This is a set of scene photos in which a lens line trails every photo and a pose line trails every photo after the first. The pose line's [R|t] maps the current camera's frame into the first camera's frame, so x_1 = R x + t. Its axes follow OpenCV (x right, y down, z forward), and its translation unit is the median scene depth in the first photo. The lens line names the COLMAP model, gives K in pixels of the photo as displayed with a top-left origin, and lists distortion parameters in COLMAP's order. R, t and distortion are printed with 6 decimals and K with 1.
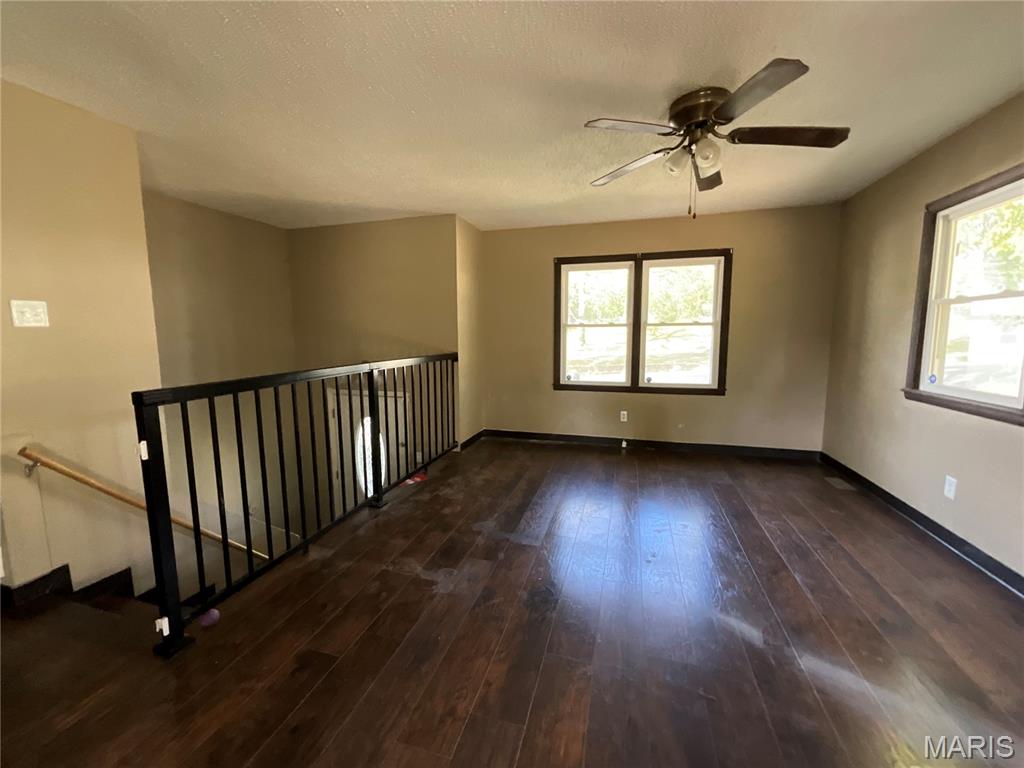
lens RADIAL K [[411.0, 0, 512.0], [0, 411.0, 384.0], [0, 0, 1]] dist [0.000144, -0.000146]
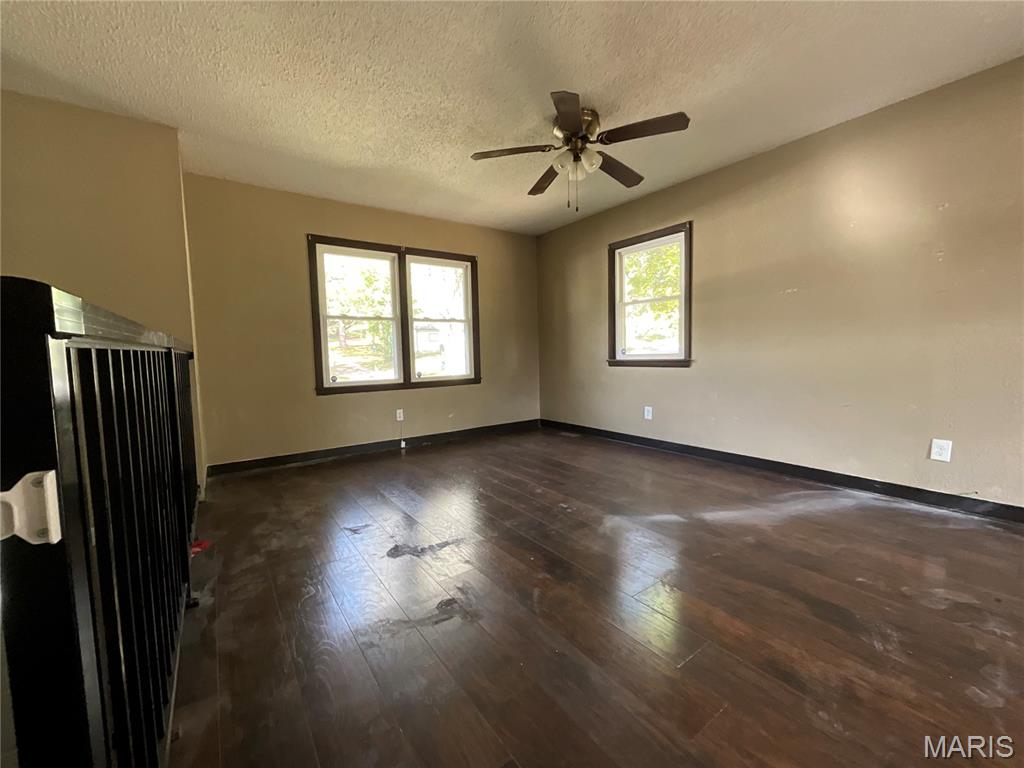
lens RADIAL K [[412.3, 0, 512.0], [0, 412.3, 384.0], [0, 0, 1]] dist [-0.001509, 0.000152]
pose [[0.614899, -0.069201, 0.785564, -0.443699], [0.114996, 0.993363, -0.002507, 0.056813], [-0.780177, 0.091879, 0.618775, 0.291342]]
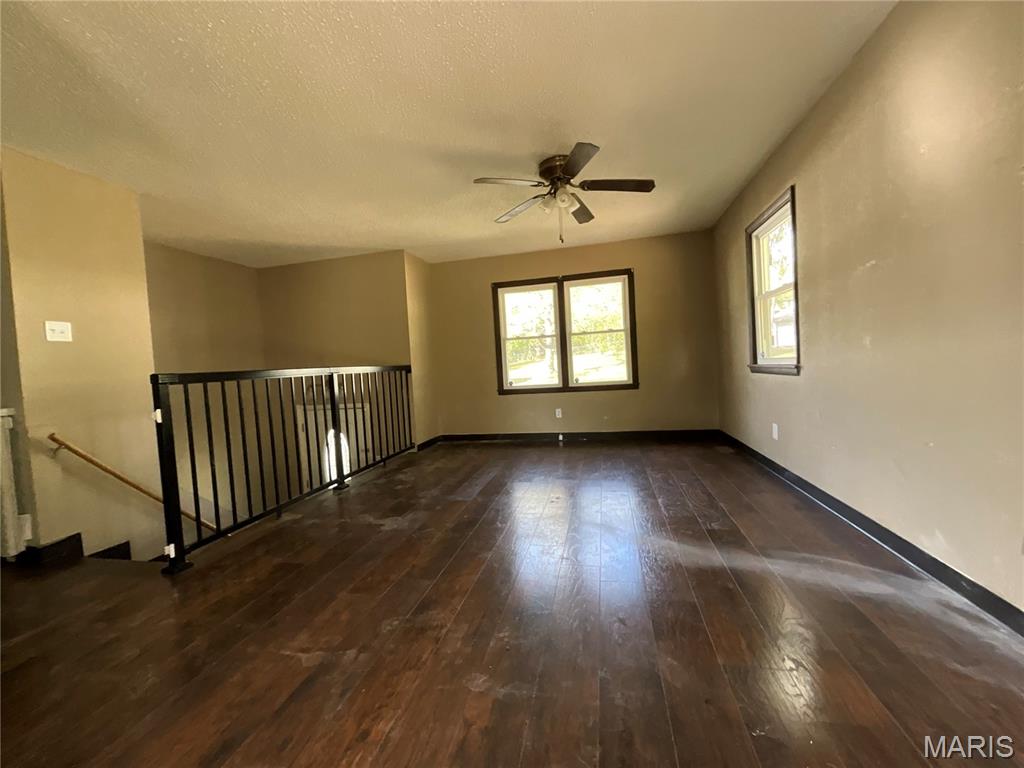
lens RADIAL K [[411.0, 0, 512.0], [0, 411.0, 384.0], [0, 0, 1]] dist [0.000144, -0.000146]
pose [[0.996644, -0.056631, 0.059110, 0.108686], [0.061244, 0.994960, -0.079396, 0.114684], [-0.054316, 0.082750, 0.995089, -0.223843]]
